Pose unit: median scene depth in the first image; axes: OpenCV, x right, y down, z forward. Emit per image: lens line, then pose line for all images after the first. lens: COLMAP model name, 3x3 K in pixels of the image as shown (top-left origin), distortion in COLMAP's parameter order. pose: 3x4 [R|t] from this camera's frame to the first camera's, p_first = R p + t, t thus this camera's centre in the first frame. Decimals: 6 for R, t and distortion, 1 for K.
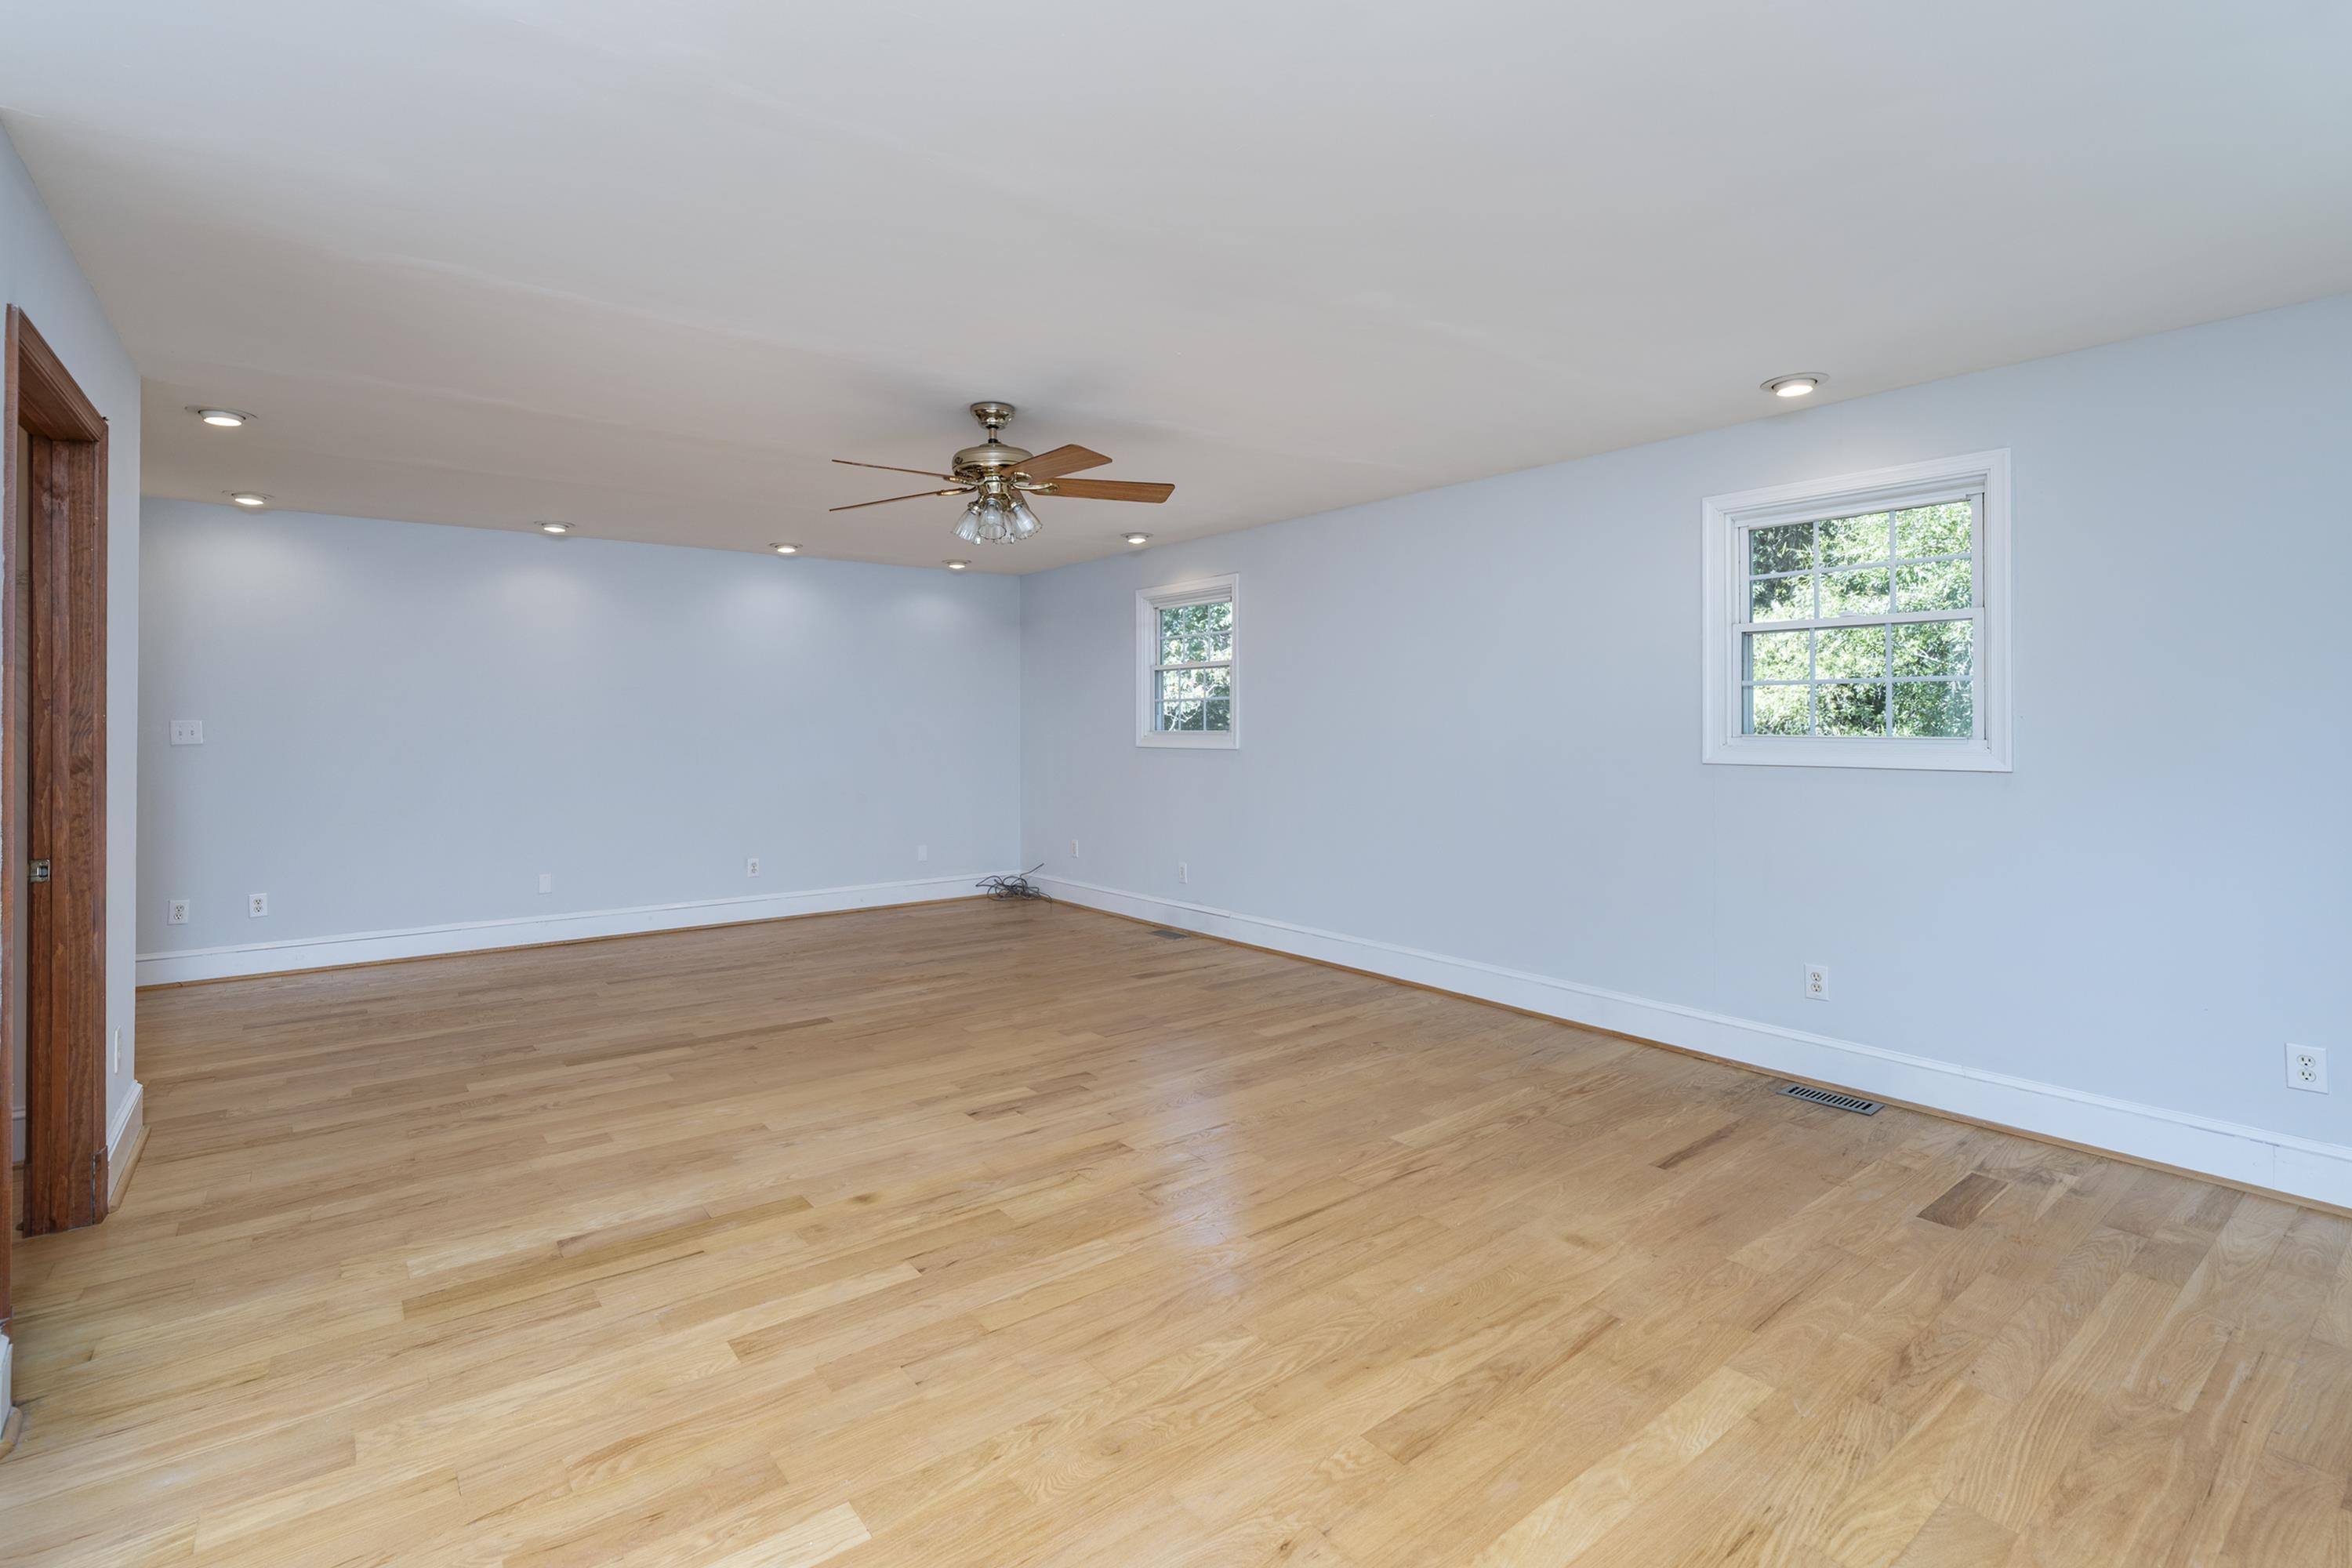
lens RADIAL K [[1071.1, 0, 1143.3], [0, 1071.1, 744.3], [0, 0, 1]] dist [-0.010837, 0.000762]
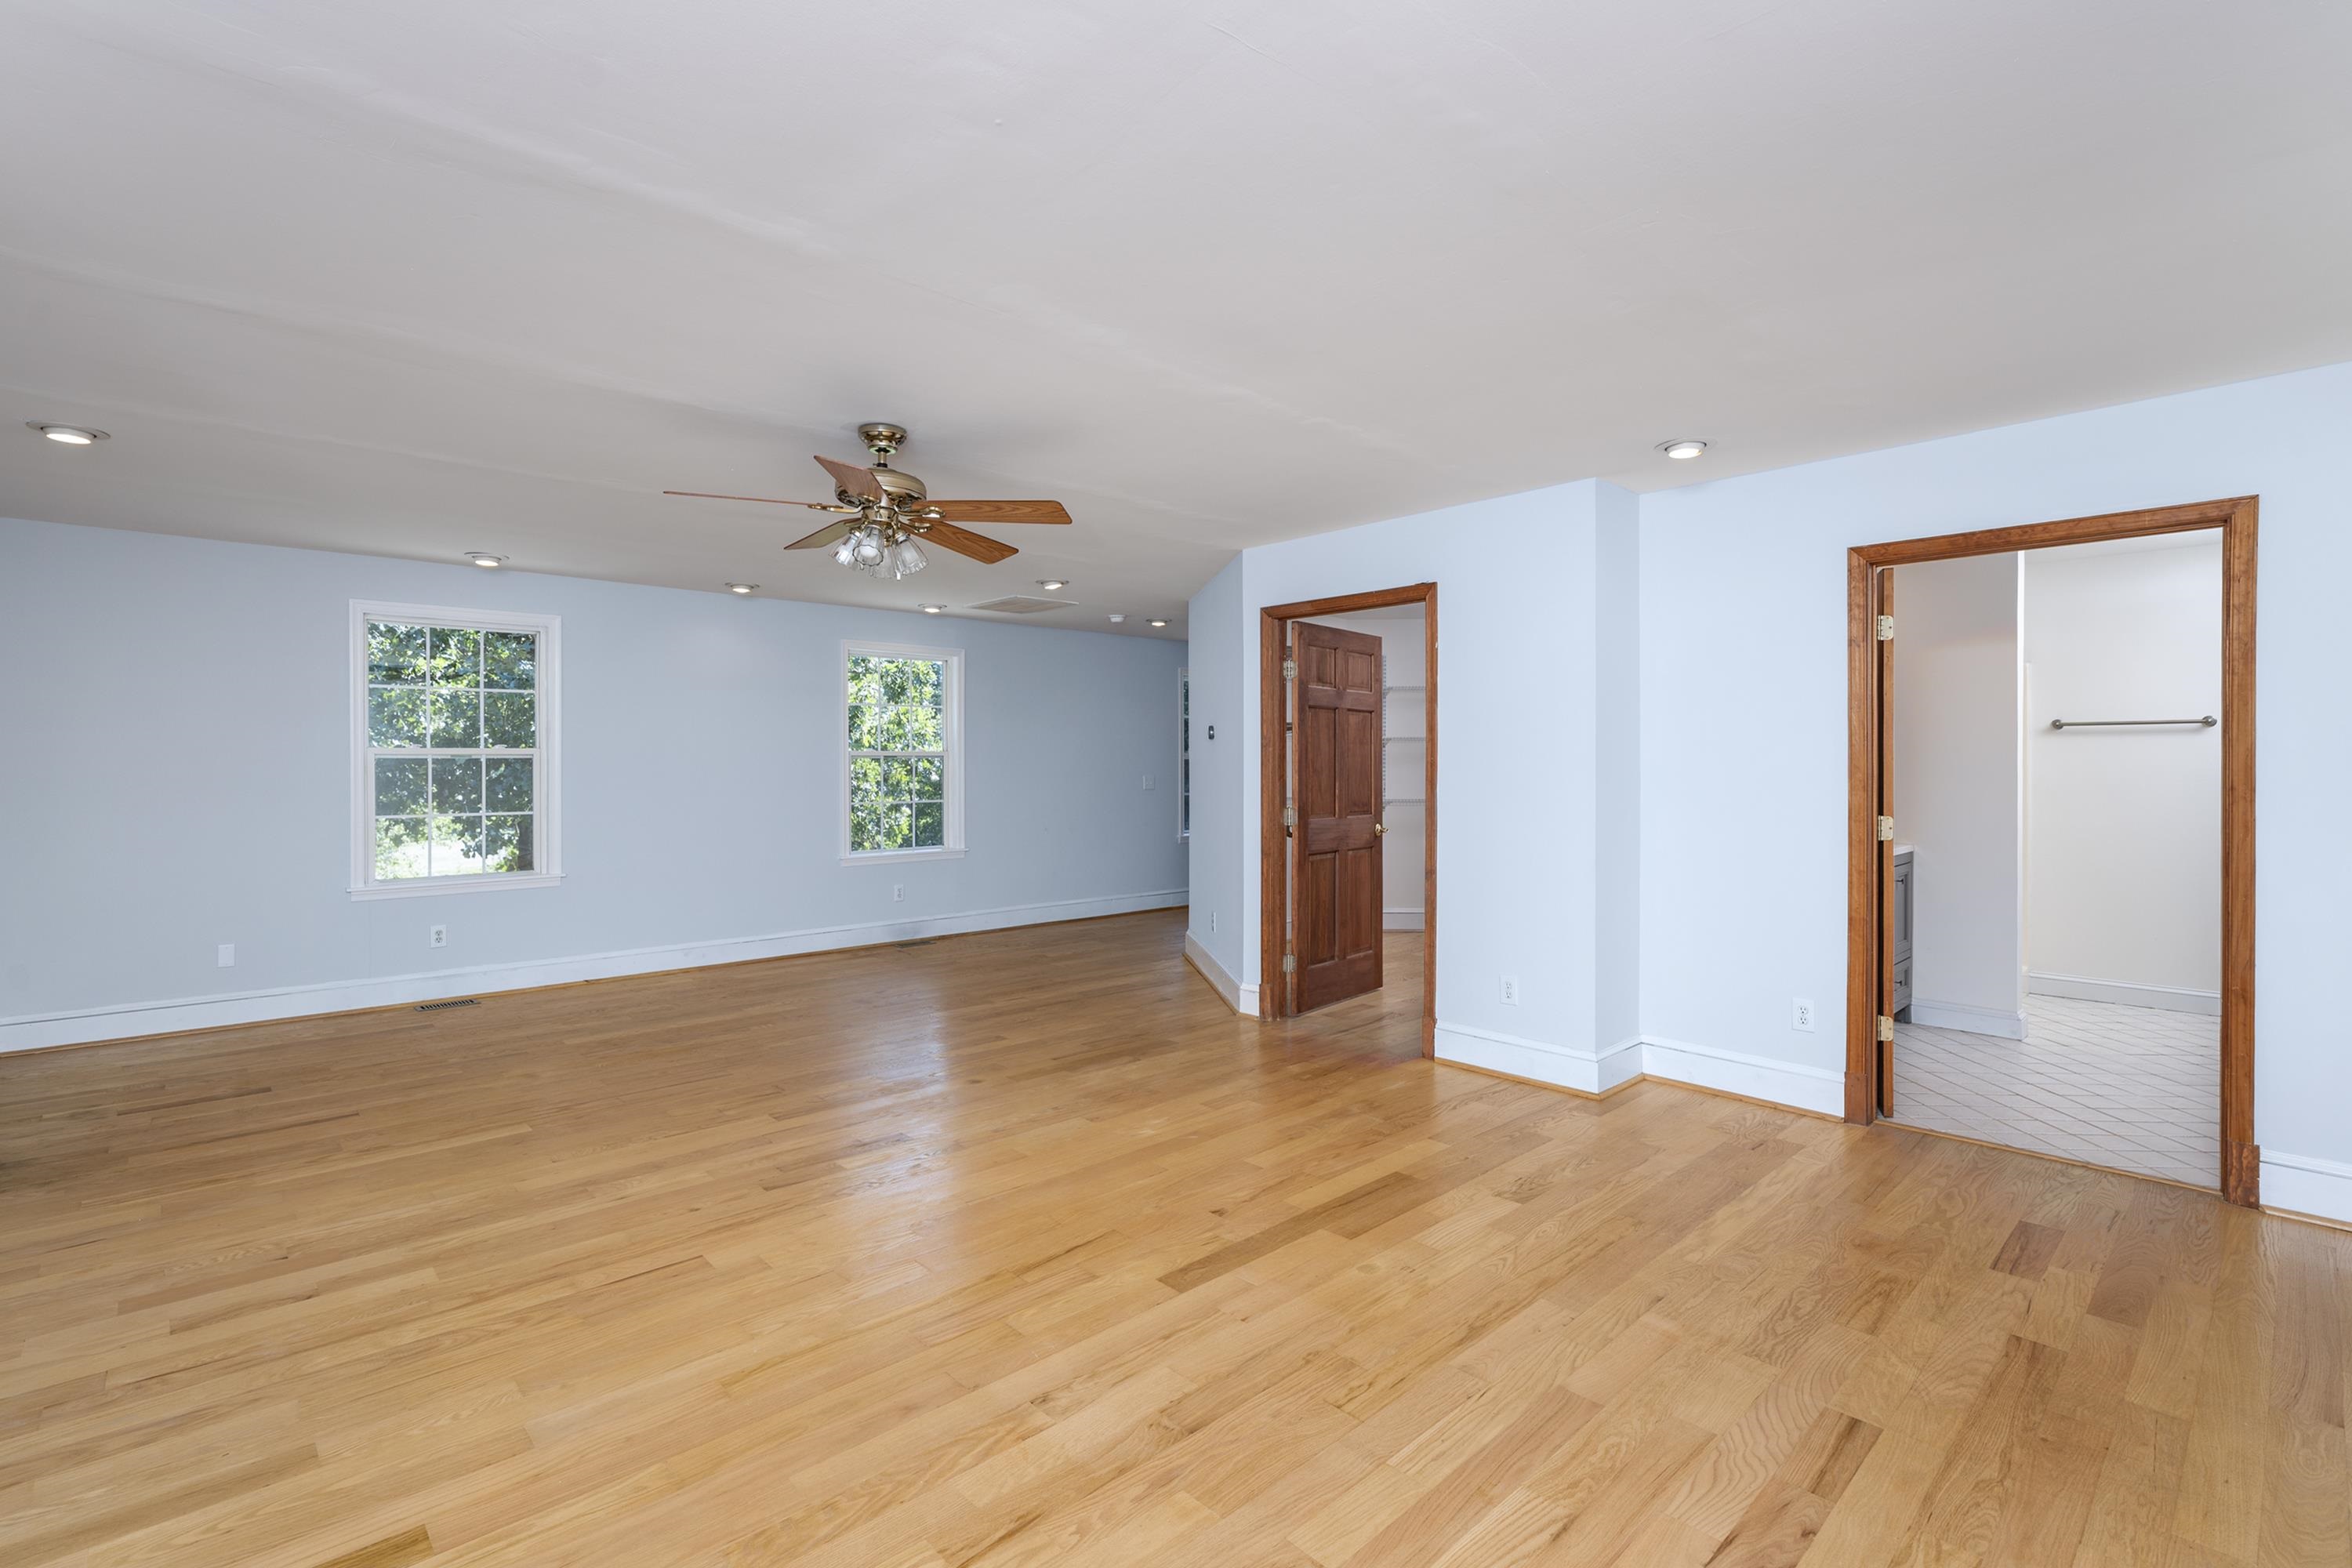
lens RADIAL K [[1058.4, 0, 1221.1], [0, 1058.4, 781.4], [0, 0, 1]] dist [-0.027682, 0.000651]
pose [[-0.990716, 0.003262, -0.135909, -0.363474], [-0.000152, 0.999685, 0.025102, -0.036930], [0.135948, 0.024890, -0.990403, 2.269233]]
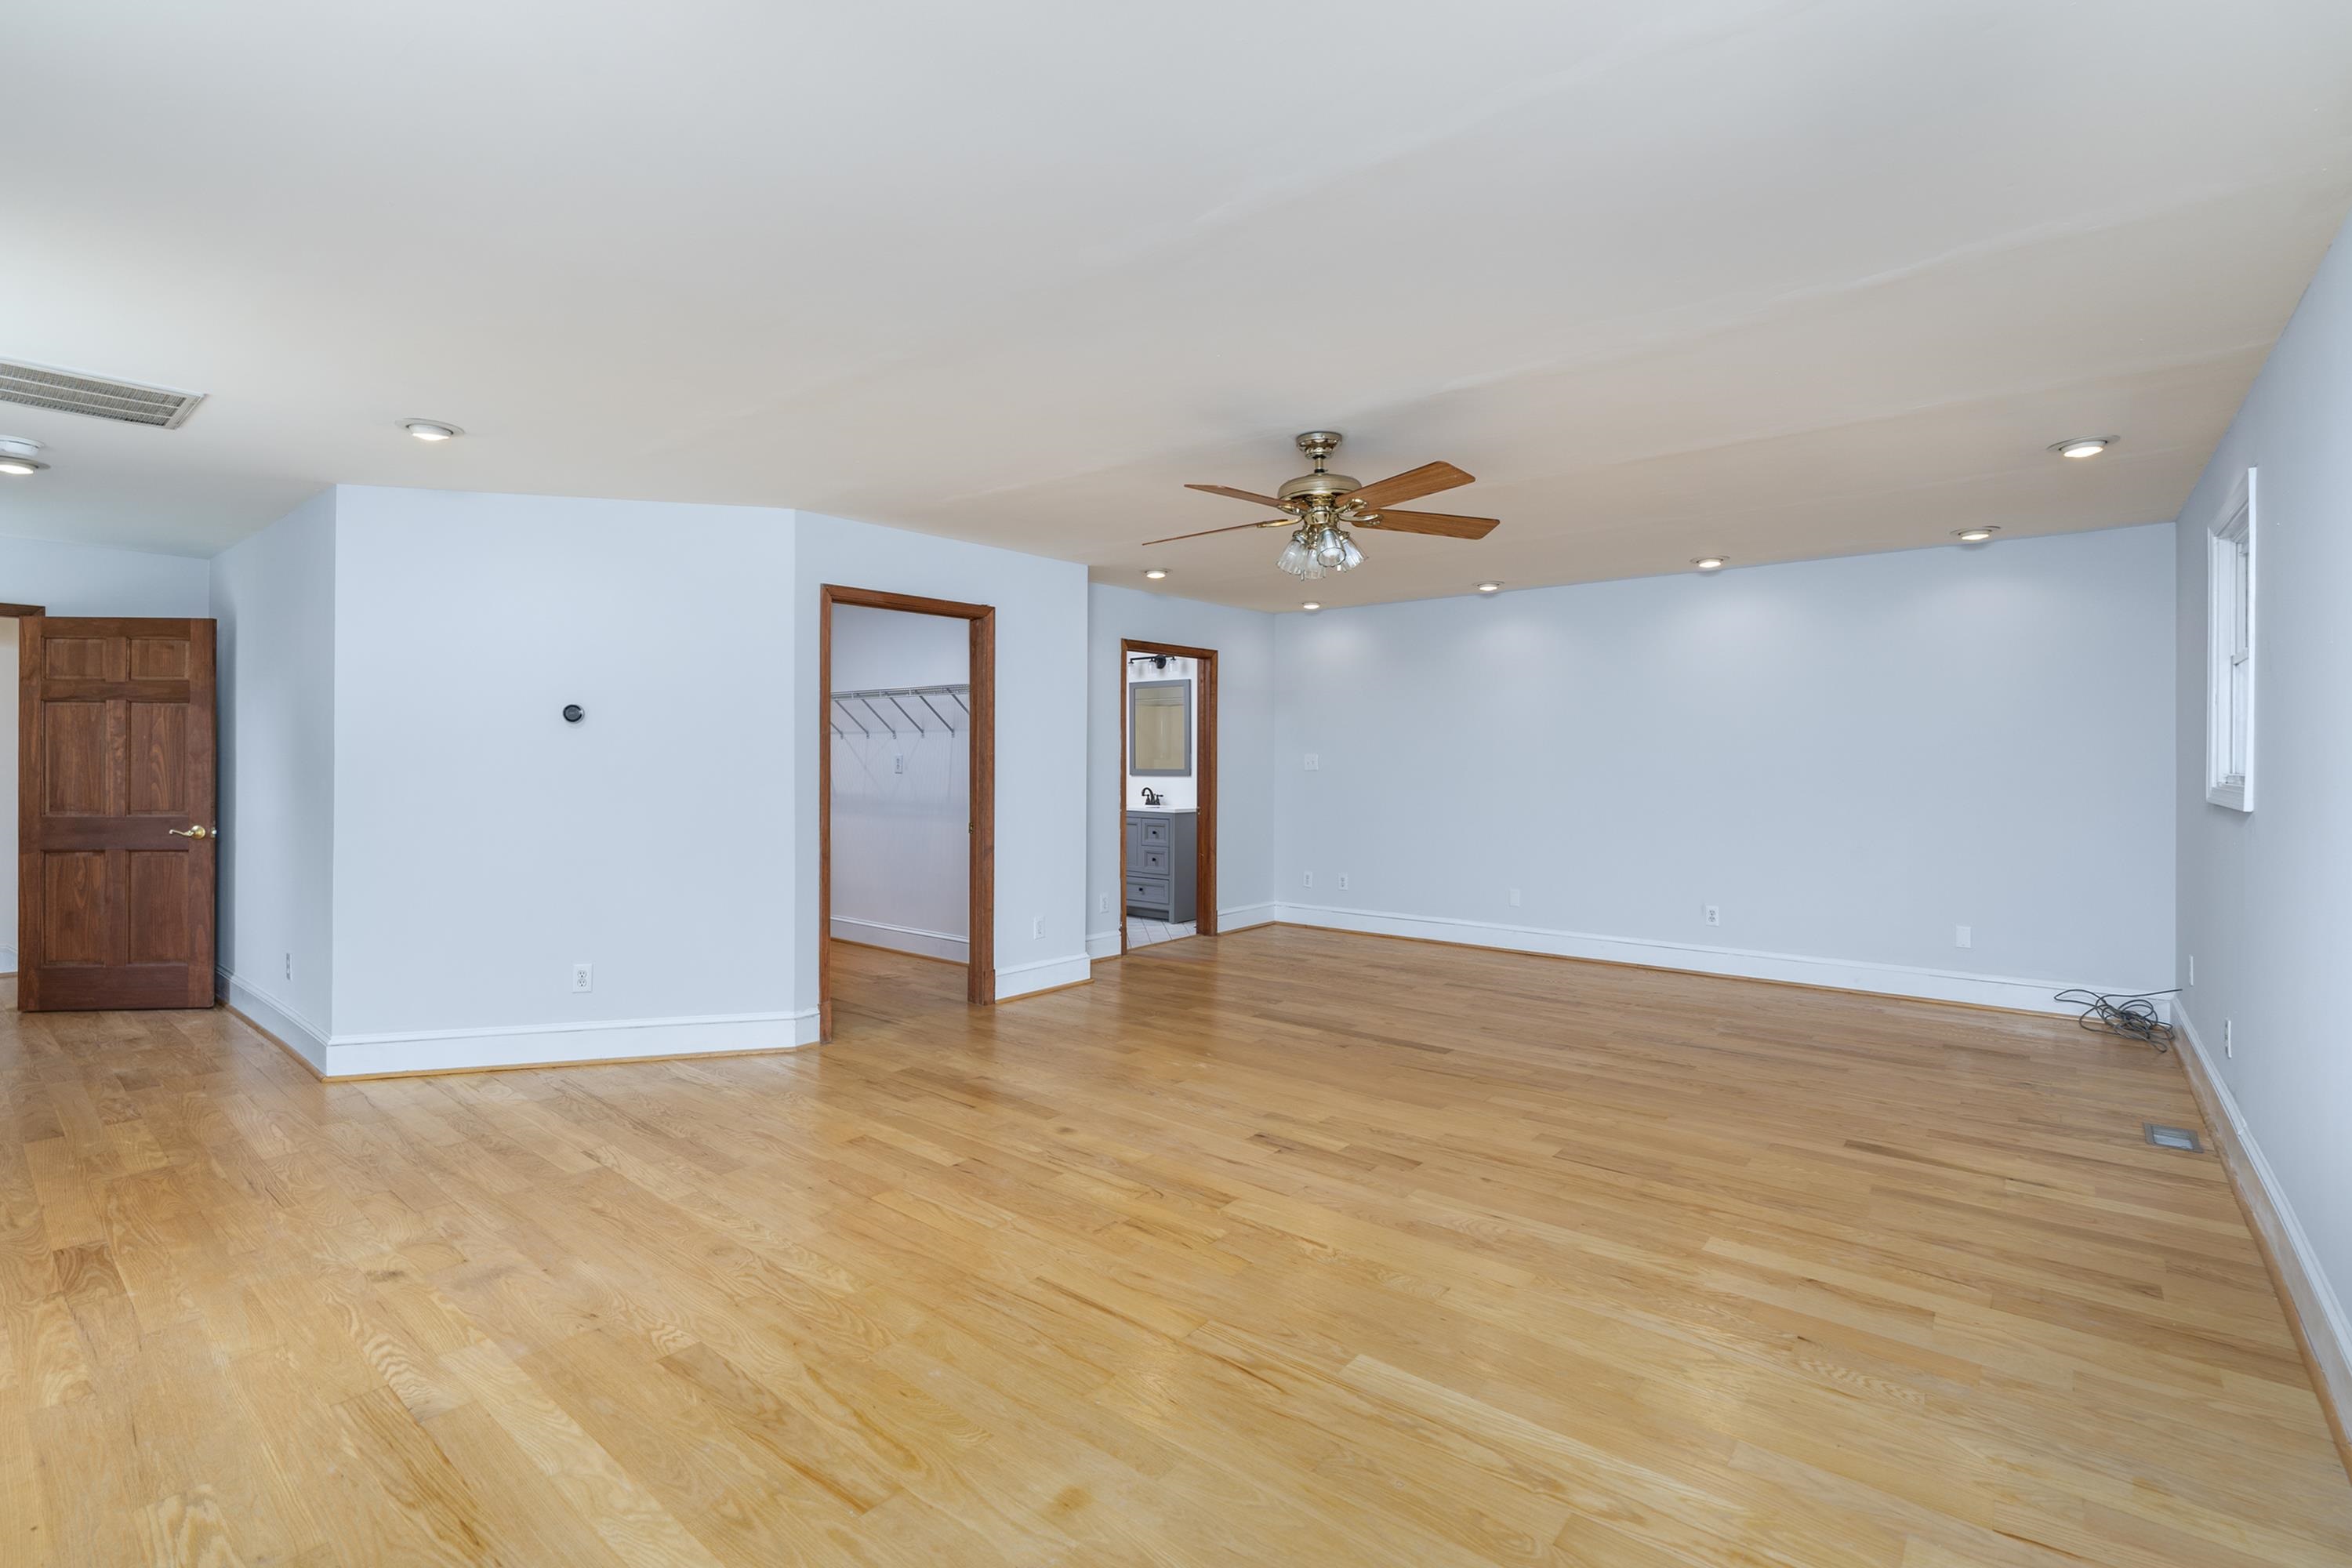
lens RADIAL K [[1071.6, 0, 1161.1], [0, 1071.6, 760.4], [0, 0, 1]] dist [0.000008, -0.006118]
pose [[0.226547, 0.004340, -0.973991, 0.903204], [-0.020605, 0.999788, -0.000338, -0.014998], [0.973782, 0.020145, 0.226588, 0.730964]]
